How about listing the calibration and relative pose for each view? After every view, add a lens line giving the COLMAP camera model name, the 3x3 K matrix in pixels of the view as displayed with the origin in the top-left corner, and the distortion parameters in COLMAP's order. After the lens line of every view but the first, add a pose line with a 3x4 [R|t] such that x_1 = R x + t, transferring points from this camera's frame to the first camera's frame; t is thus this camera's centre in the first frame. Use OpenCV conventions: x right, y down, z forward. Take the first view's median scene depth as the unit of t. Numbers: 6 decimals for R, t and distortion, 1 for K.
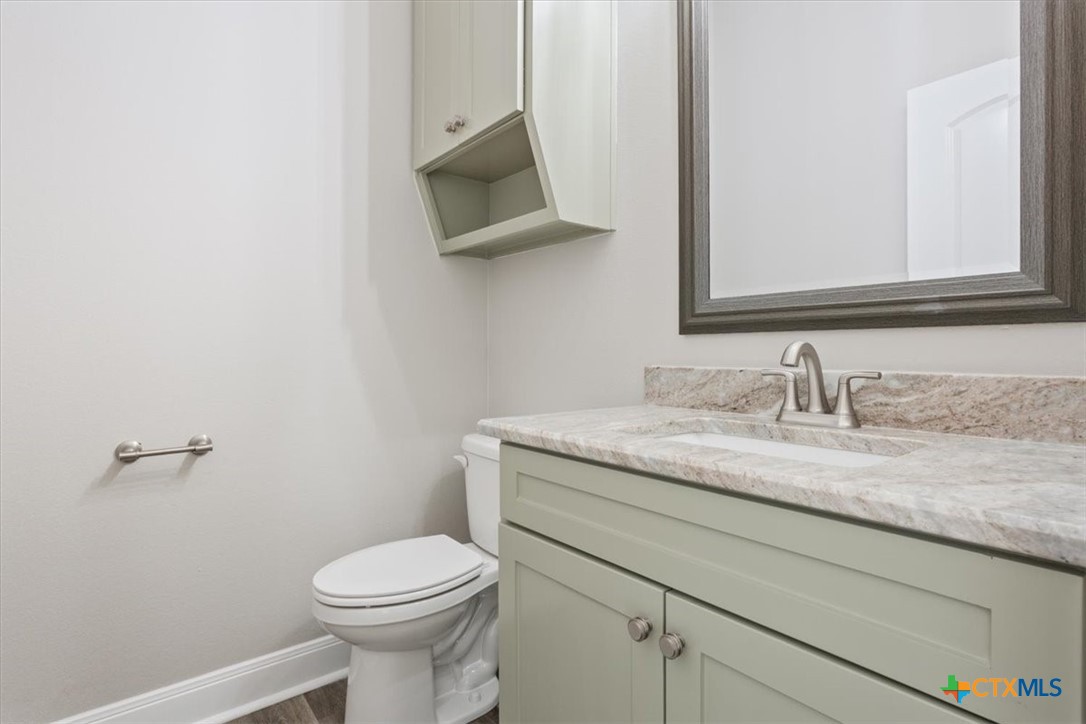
lens RADIAL K [[547.9, 0, 545.7], [0, 547.9, 354.9], [0, 0, 1]] dist [-0.015179, 0.001309]
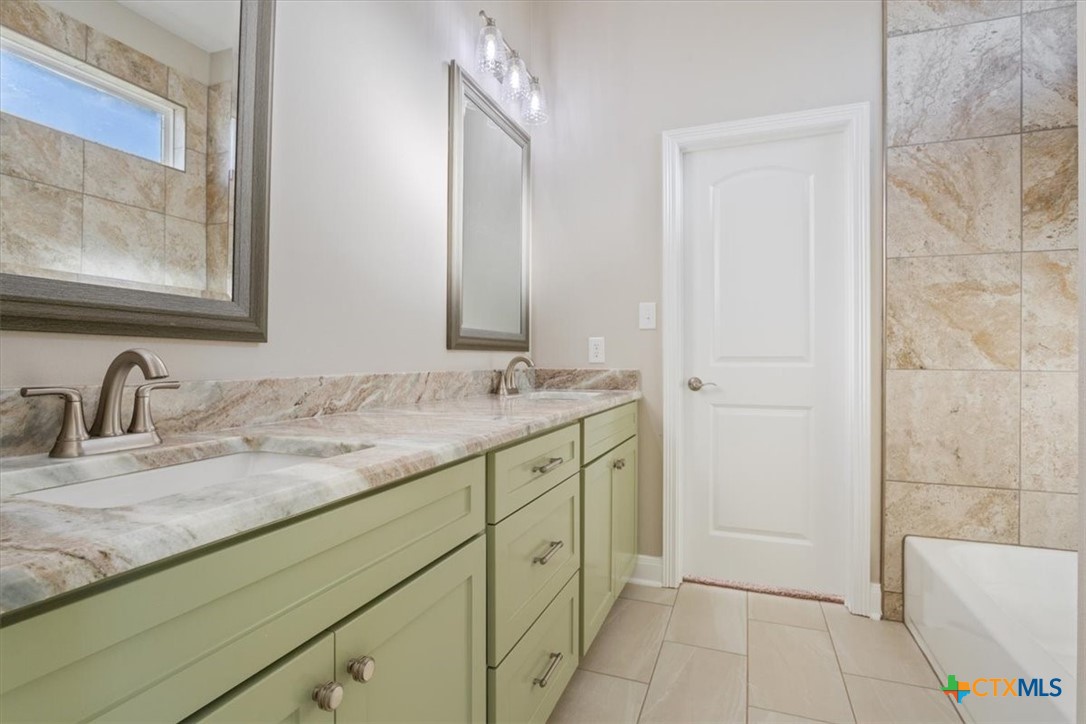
lens RADIAL K [[547.9, 0, 542.7], [0, 547.9, 362.0], [0, 0, 1]] dist [-0.015179, 0.001309]
pose [[-0.502864, -0.004468, 0.864354, -0.655128], [-0.007232, 0.999973, 0.000962, -0.010904], [-0.864335, -0.005768, -0.502883, 1.049191]]
